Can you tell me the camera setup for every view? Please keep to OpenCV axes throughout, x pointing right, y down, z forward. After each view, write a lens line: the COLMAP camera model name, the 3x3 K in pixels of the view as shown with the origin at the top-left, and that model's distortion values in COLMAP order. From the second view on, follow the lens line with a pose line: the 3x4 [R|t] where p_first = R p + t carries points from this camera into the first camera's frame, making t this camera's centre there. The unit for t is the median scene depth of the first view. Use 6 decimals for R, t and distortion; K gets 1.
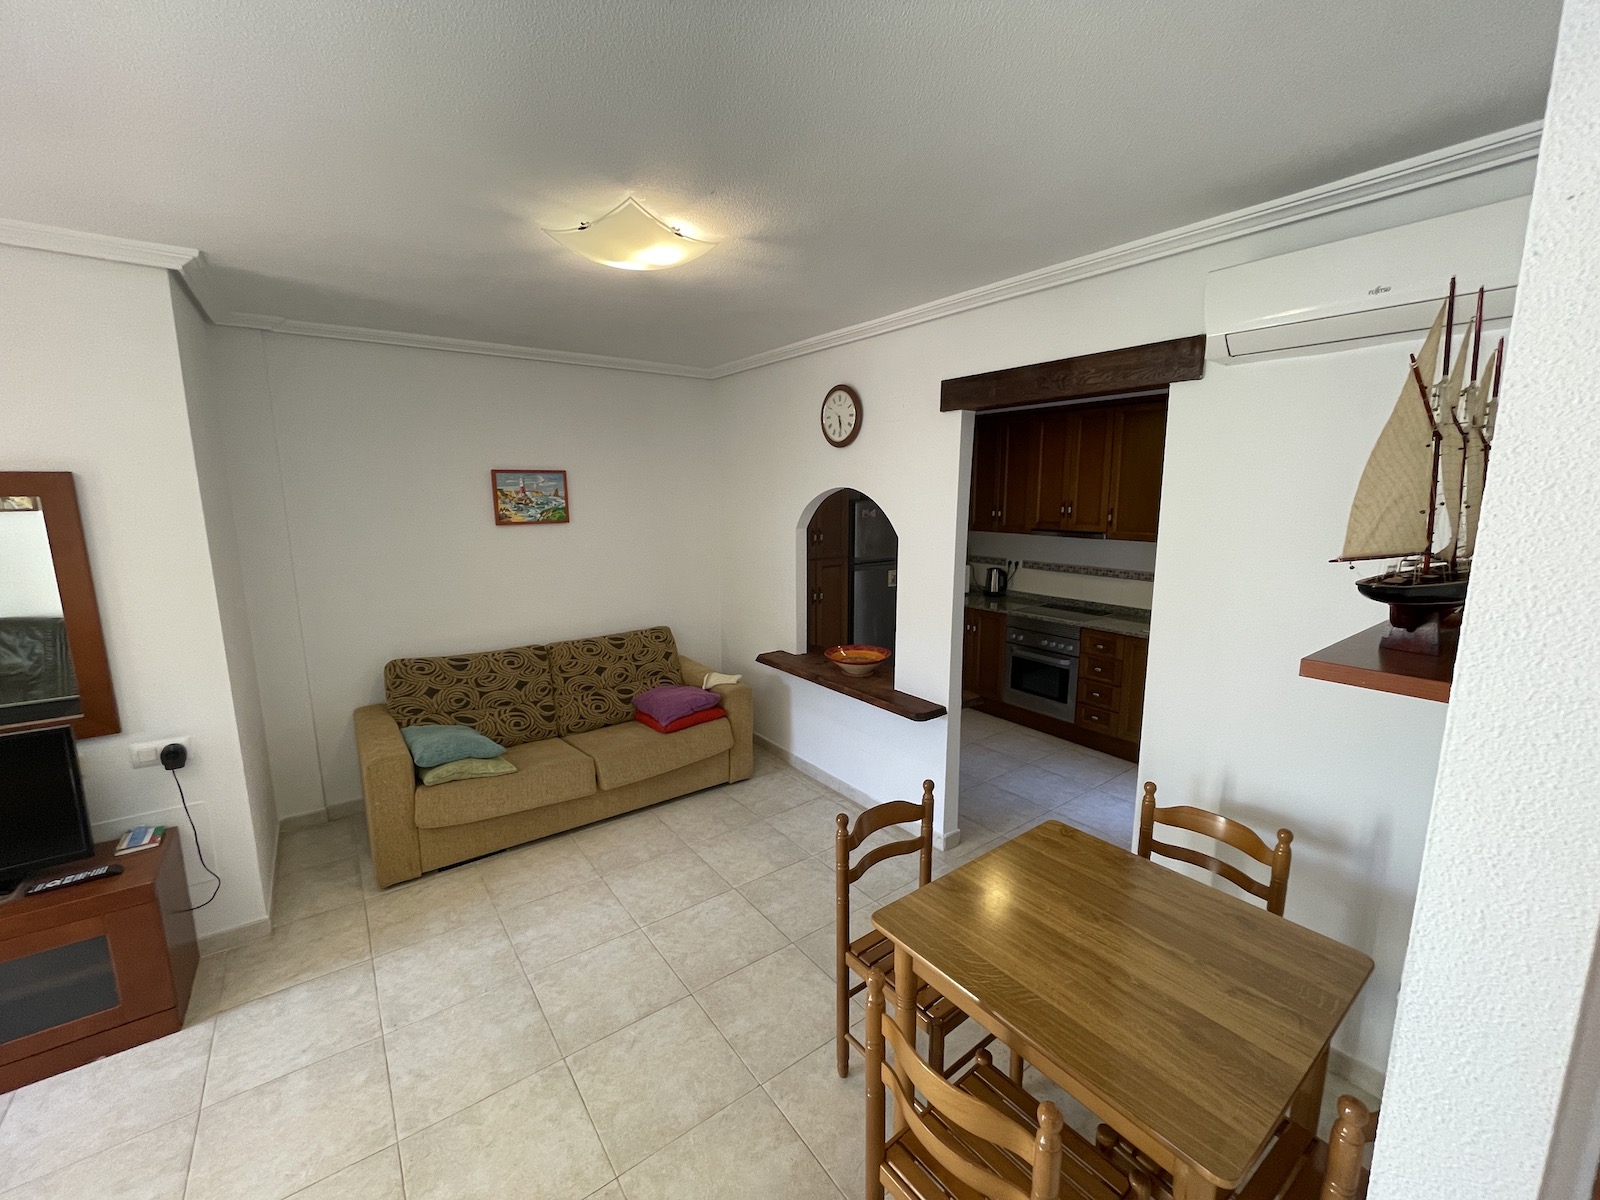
lens RADIAL K [[648.1, 0, 797.9], [0, 648.1, 598.1], [0, 0, 1]] dist [-0.001809, 0.000049]
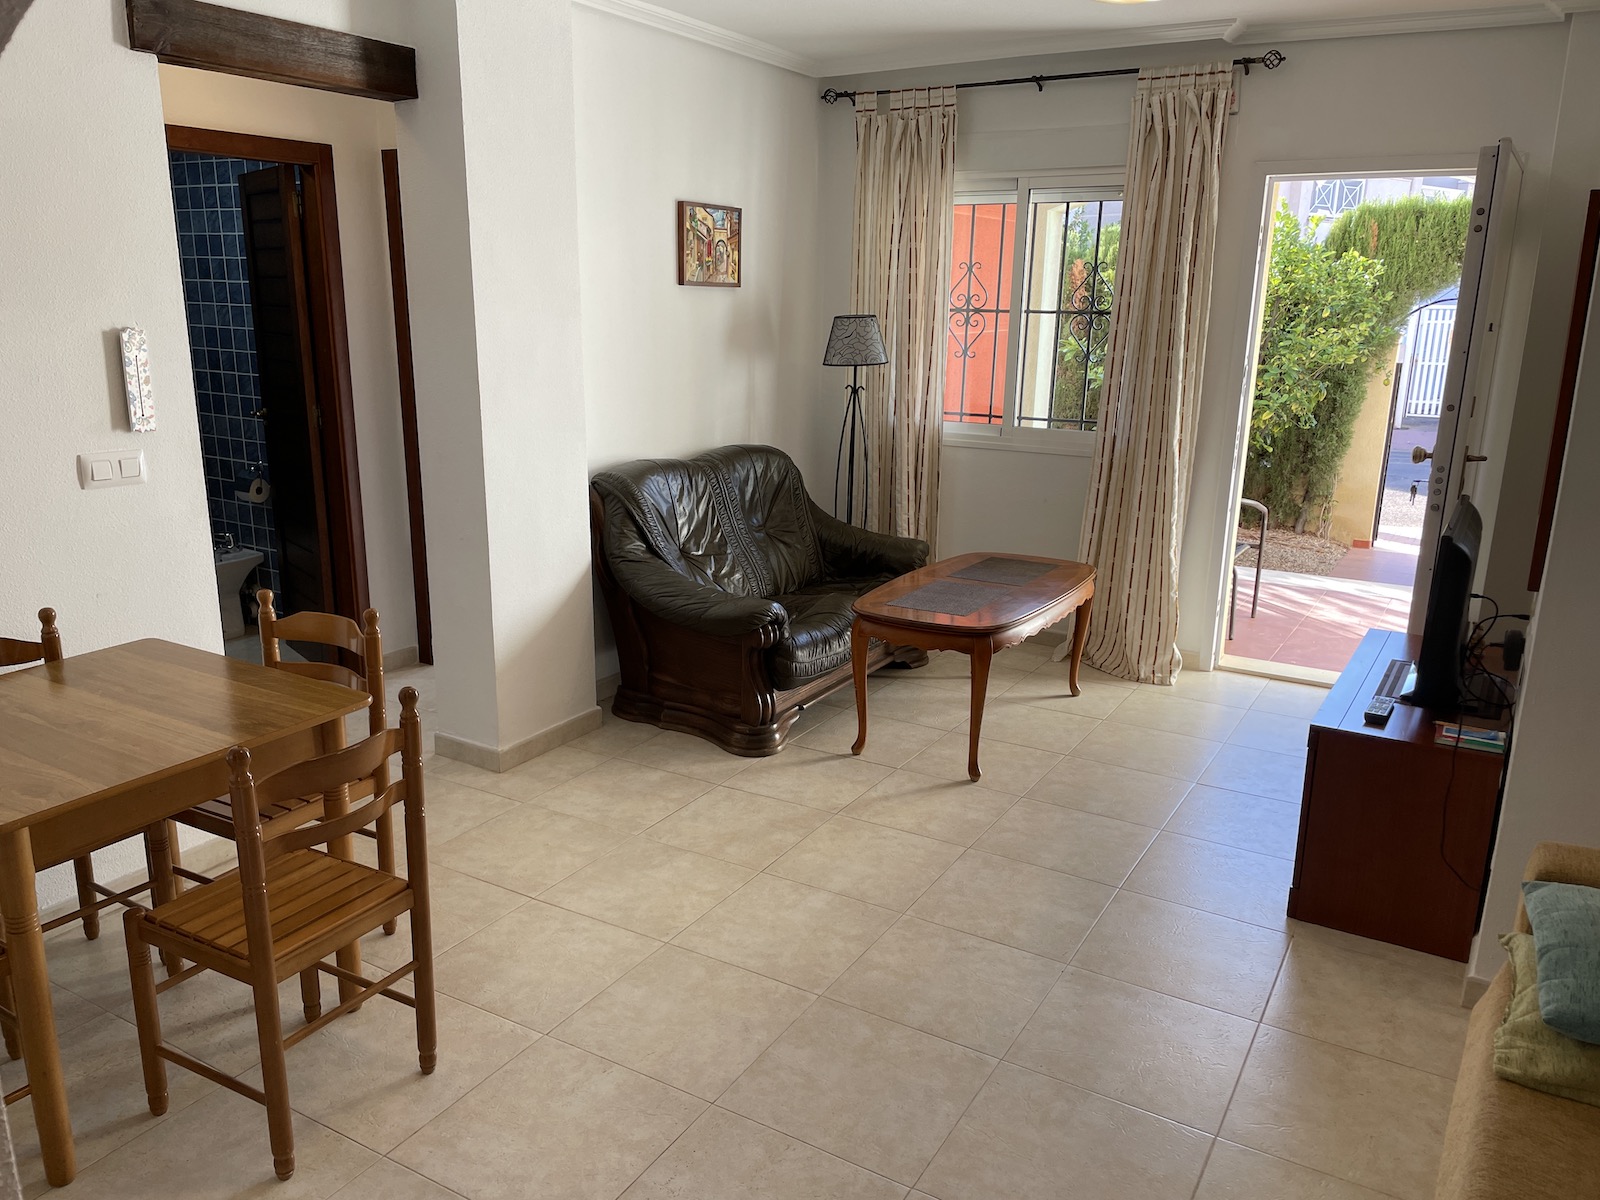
lens RADIAL K [[1211.4, 0, 788.5], [0, 1211.4, 616.8], [0, 0, 1]] dist [0.097142, -0.129437]
pose [[-0.924176, 0.091358, -0.370880, 0.078445], [-0.072419, 0.911455, 0.404975, -0.130125], [0.375038, 0.401127, -0.835729, 1.021594]]
